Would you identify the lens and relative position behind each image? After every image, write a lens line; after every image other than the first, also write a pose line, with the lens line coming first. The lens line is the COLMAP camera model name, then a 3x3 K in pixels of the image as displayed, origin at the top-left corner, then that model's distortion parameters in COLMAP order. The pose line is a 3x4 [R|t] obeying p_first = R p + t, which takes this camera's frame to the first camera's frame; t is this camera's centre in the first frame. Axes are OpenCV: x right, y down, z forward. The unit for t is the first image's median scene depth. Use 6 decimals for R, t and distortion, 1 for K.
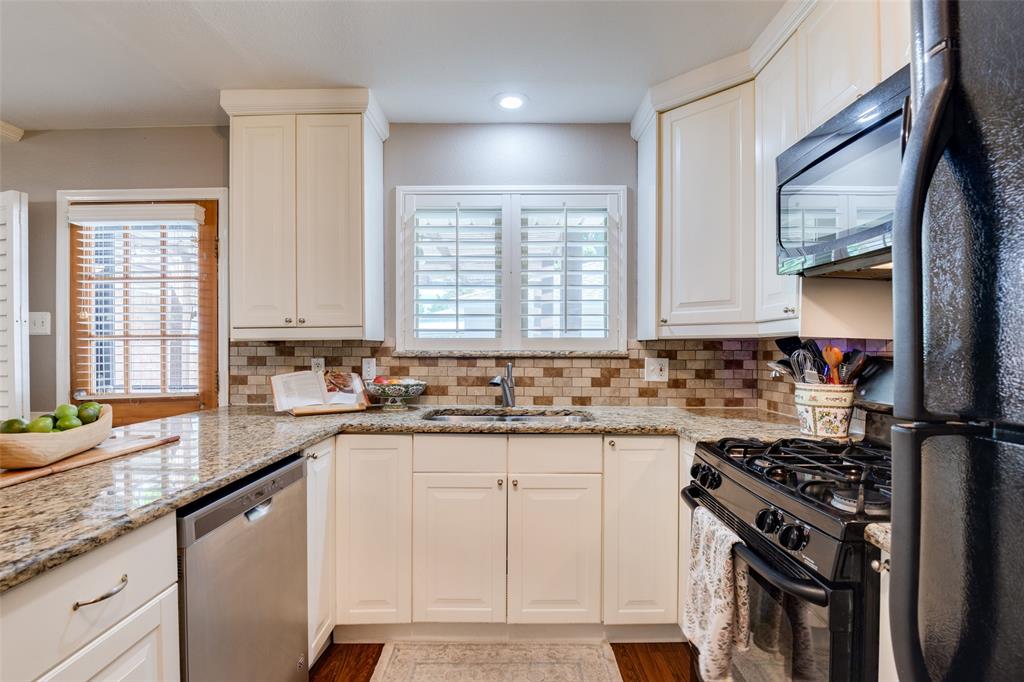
lens RADIAL K [[489.3, 0, 518.0], [0, 489.3, 344.5], [0, 0, 1]] dist [-0.015515, -0.000133]
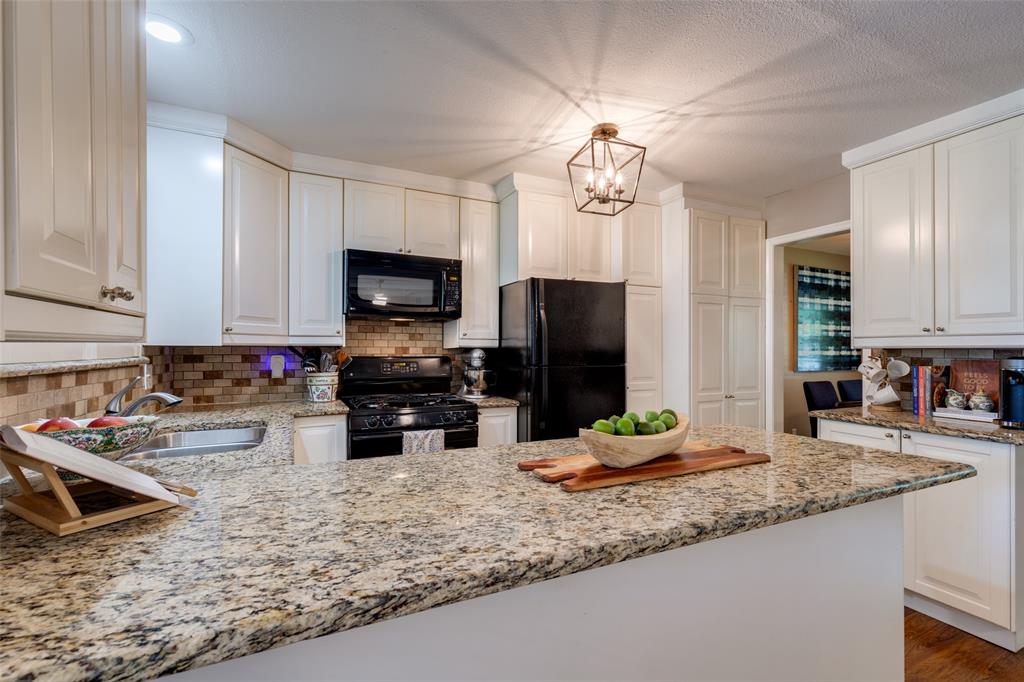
lens RADIAL K [[462.1, 0, 517.7], [0, 462.1, 346.1], [0, 0, 1]] dist [0.011881, -0.003976]
pose [[-0.437129, 0.004344, 0.899388, -0.831925], [-0.008471, 0.999924, -0.008947, -0.005281], [-0.899359, -0.011530, -0.437059, 0.751667]]
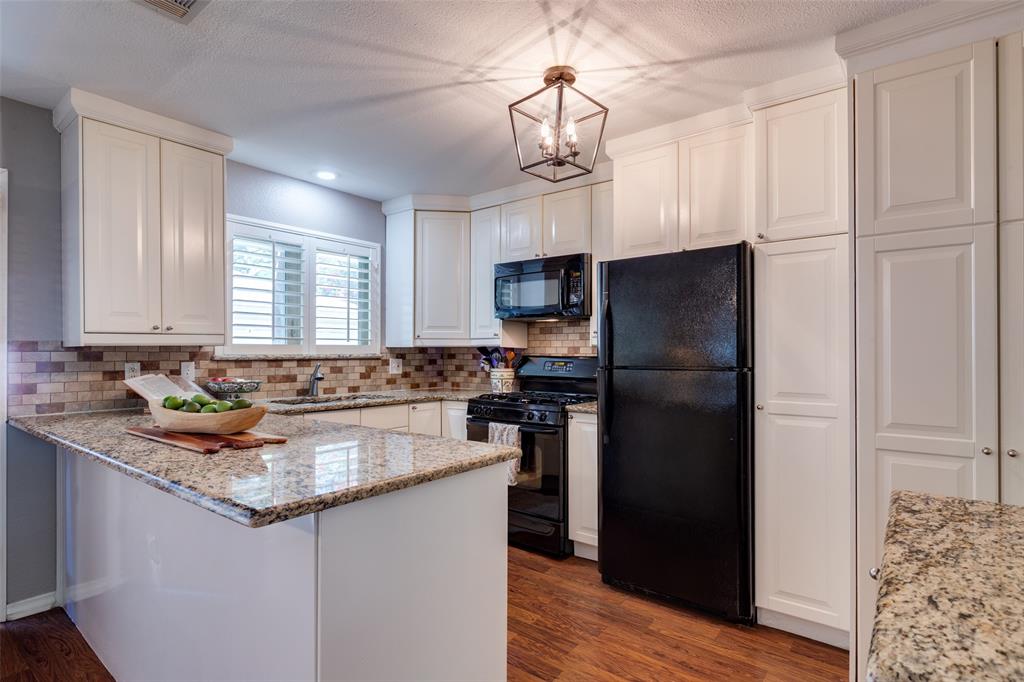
lens RADIAL K [[510.6, 0, 514.4], [0, 510.6, 346.6], [0, 0, 1]] dist [-0.007924, -0.000673]
pose [[0.609966, 0.006866, 0.792398, -0.769220], [-0.003883, 0.999976, -0.005676, -0.003016], [-0.792418, 0.000385, 0.609978, -0.284404]]
